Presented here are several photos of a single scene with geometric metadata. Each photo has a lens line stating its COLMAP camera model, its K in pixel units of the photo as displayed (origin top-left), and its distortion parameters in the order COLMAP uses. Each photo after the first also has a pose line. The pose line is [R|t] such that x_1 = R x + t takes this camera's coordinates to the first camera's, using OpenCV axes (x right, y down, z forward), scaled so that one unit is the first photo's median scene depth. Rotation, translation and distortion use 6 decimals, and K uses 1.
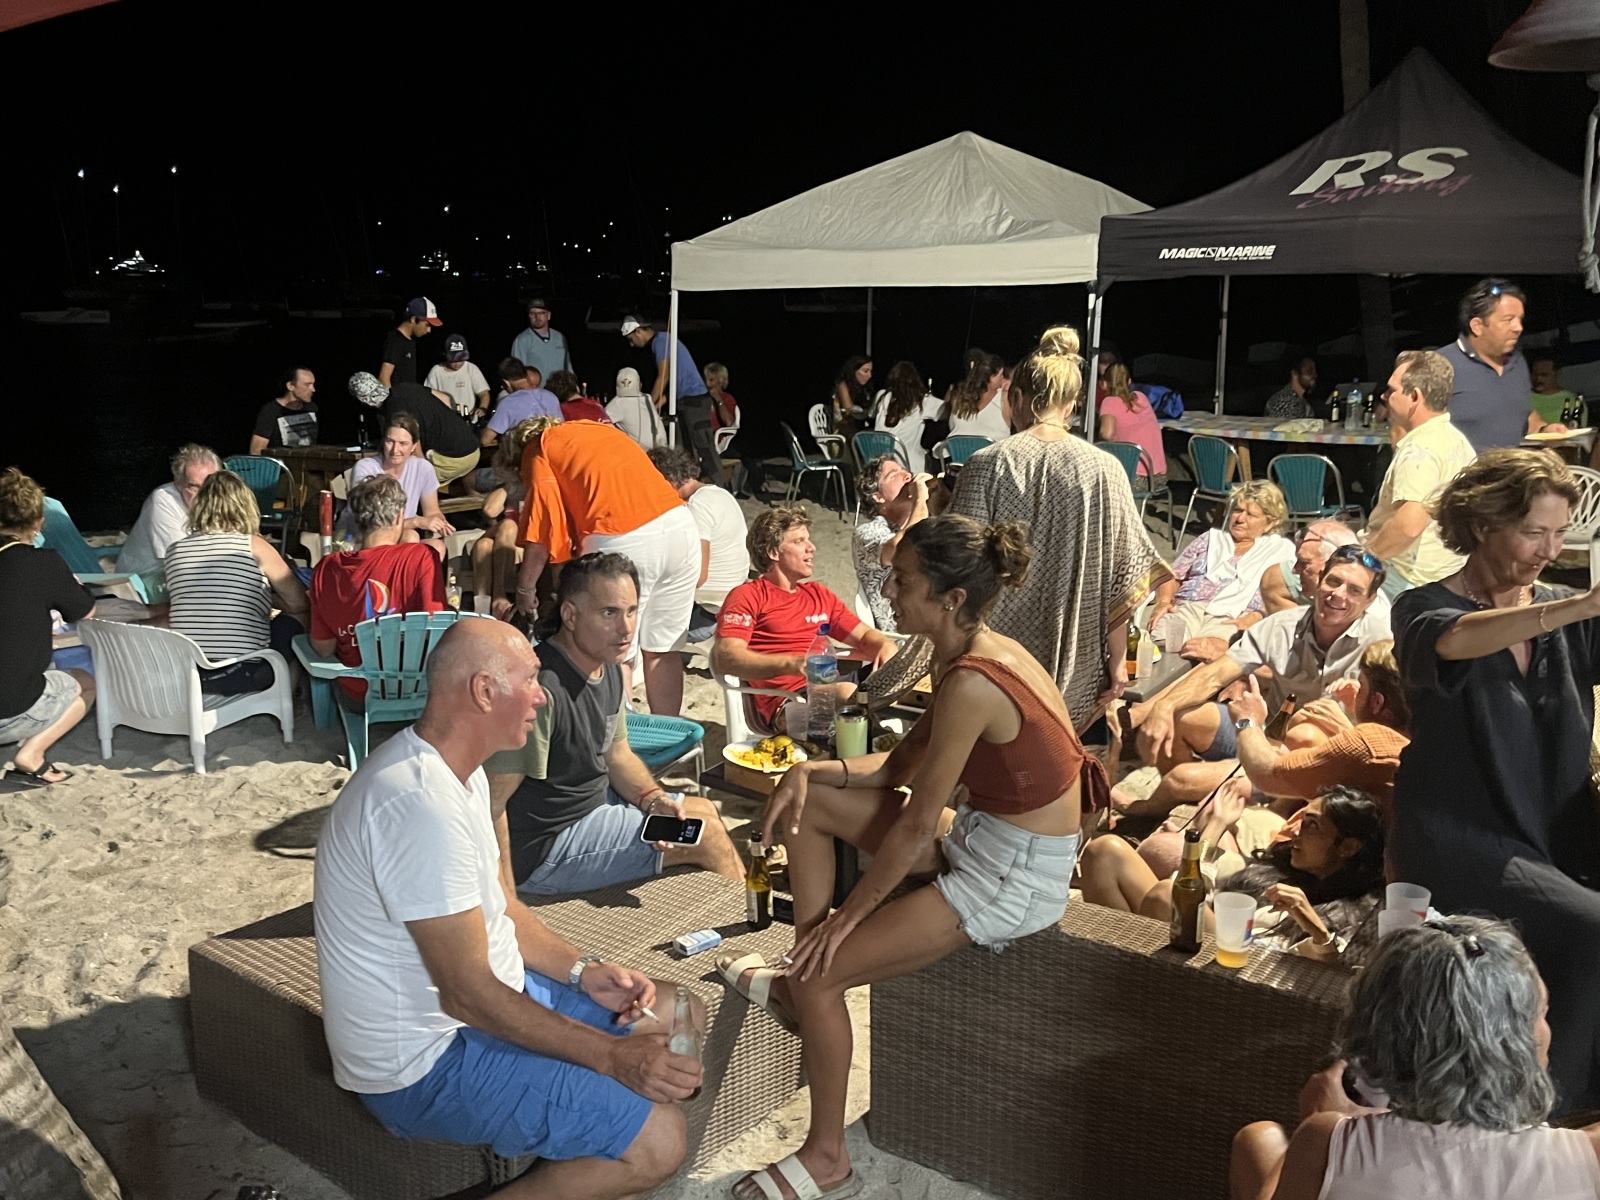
lens RADIAL K [[1581.4, 0, 801.9], [0, 1581.4, 697.9], [0, 0, 1]] dist [0.064681, -0.153494]
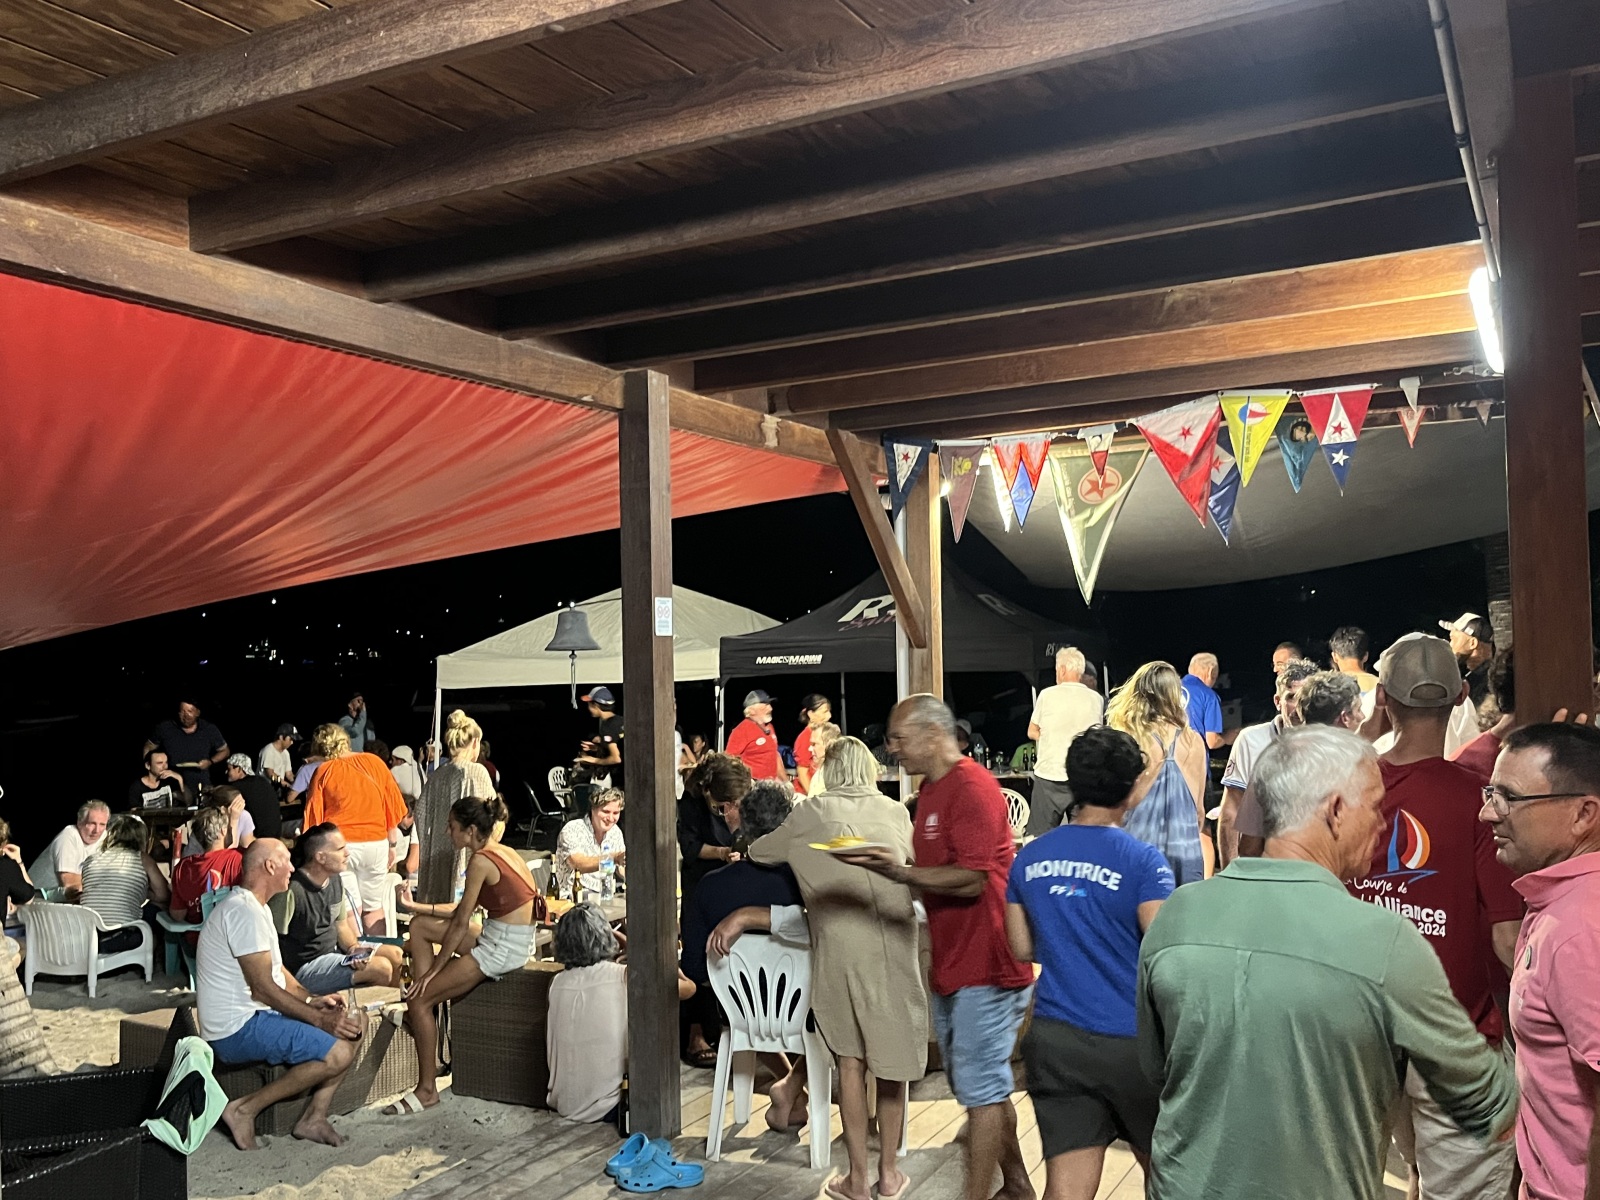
lens RADIAL K [[1459.4, 0, 804.1], [0, 1459.4, 604.7], [0, 0, 1]] dist [0.065798, -0.082757]
pose [[0.990347, -0.017457, 0.137506, 0.133081], [0.056849, 0.955917, -0.288080, 0.131274], [-0.126415, 0.293116, 0.947682, -0.602316]]
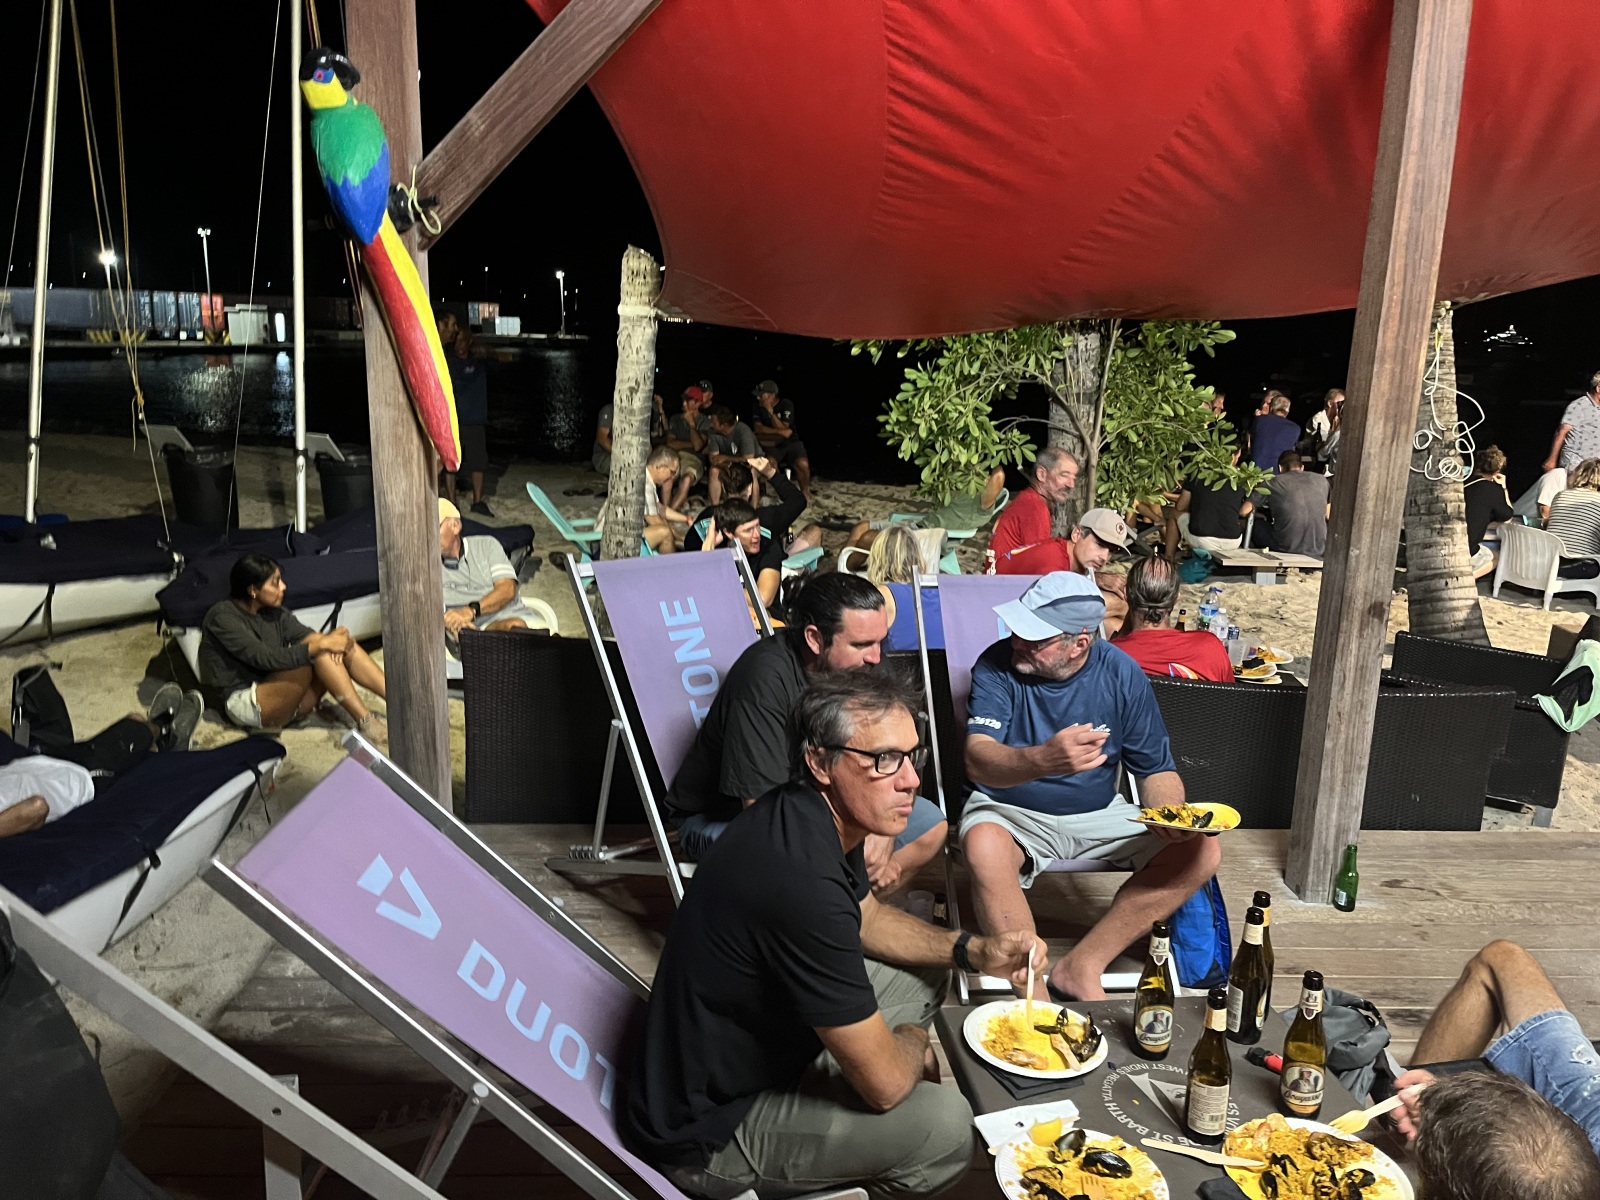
lens RADIAL K [[1214.5, 0, 800.0], [0, 1214.5, 600.0], [0, 0, 1]] dist [0.083095, -0.111963]
pose [[0.622747, 0.186939, -0.759764, 0.177831], [-0.227865, 0.972279, 0.052456, 0.152356], [0.748508, 0.140456, 0.648080, -0.601434]]
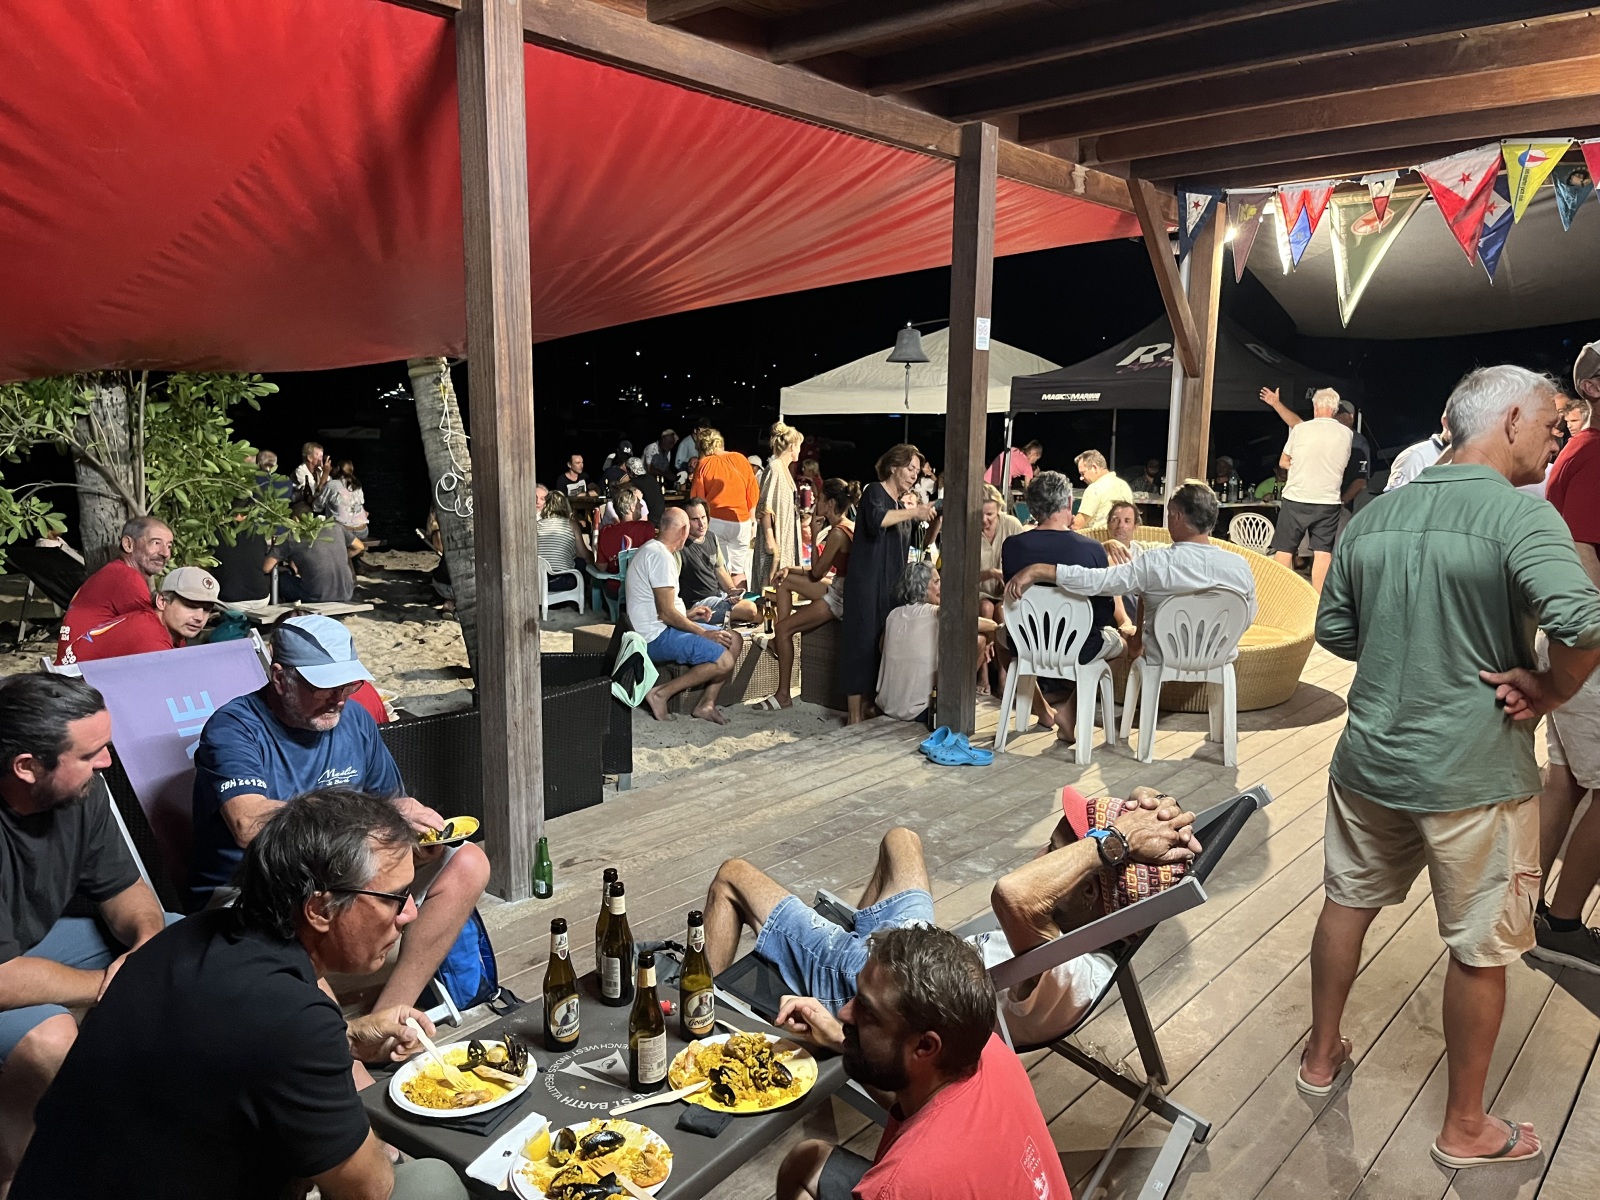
lens RADIAL K [[1214.5, 0, 800.0], [0, 1214.5, 600.0], [0, 0, 1]] dist [0.083095, -0.111963]
pose [[0.996509, 0.022285, -0.080454, 0.113660], [-0.030351, 0.994477, -0.100468, 0.169603], [0.077770, 0.102559, 0.991682, -0.647724]]
